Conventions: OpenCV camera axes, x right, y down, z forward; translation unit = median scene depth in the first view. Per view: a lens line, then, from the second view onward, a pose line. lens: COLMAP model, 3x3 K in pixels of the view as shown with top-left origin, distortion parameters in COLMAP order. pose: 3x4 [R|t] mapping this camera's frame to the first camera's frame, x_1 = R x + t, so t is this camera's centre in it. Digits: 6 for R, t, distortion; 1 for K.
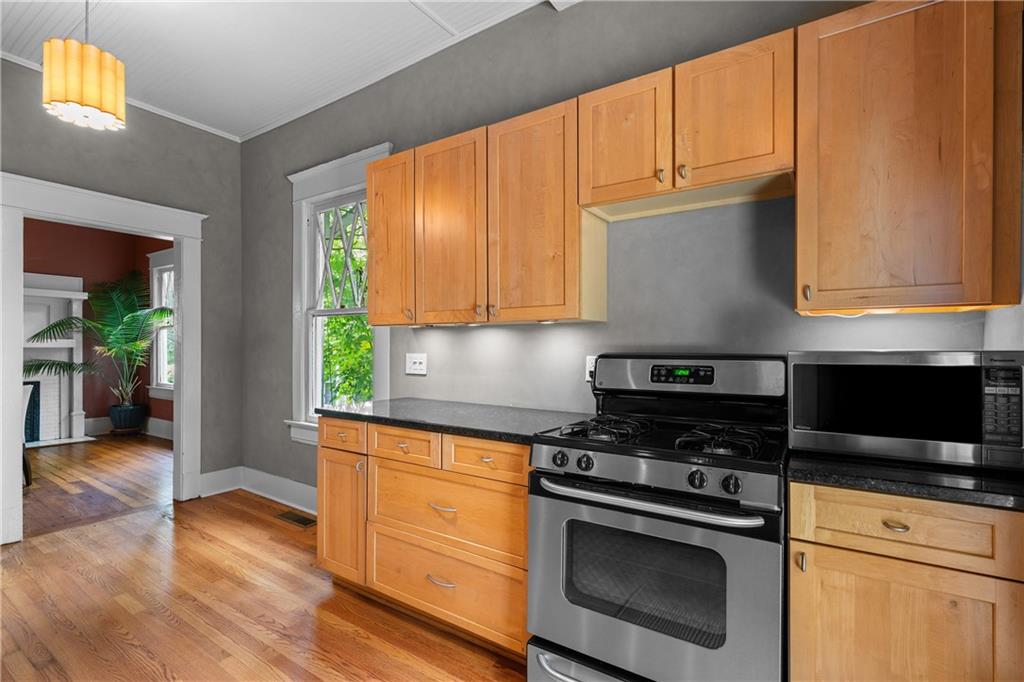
lens RADIAL K [[468.4, 0, 514.5], [0, 468.4, 345.6], [0, 0, 1]] dist [-0.009100, 0.000631]
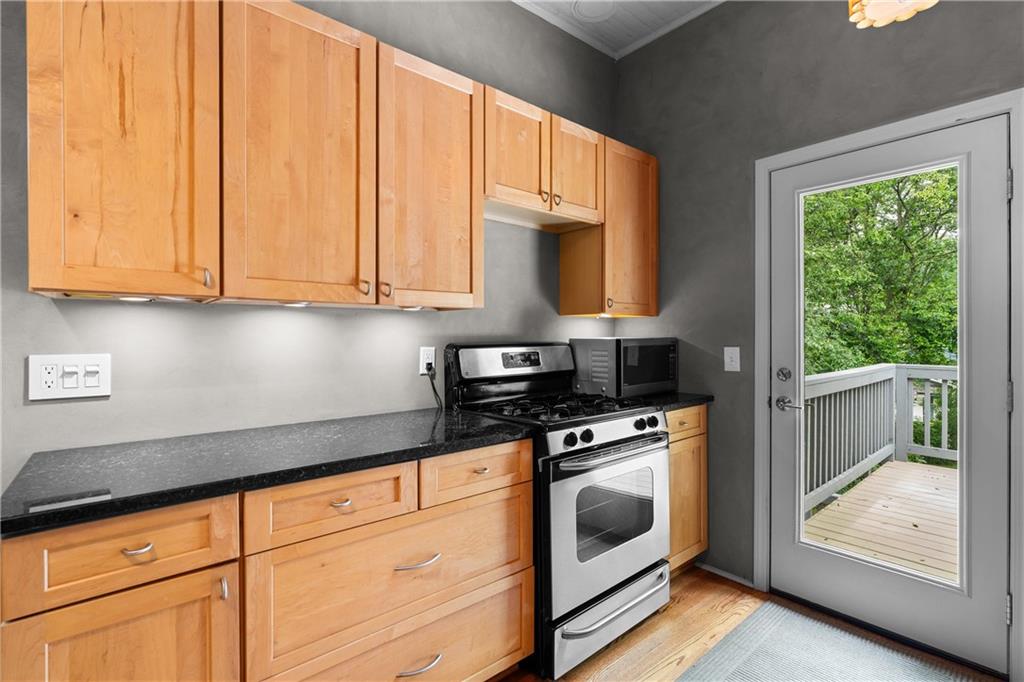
lens RADIAL K [[468.4, 0, 513.8], [0, 468.4, 335.3], [0, 0, 1]] dist [-0.009100, 0.000631]
pose [[0.284329, -0.001739, 0.958725, -0.702660], [0.001590, 0.999998, 0.001343, -0.002596], [-0.958725, 0.001143, 0.284331, 0.580084]]
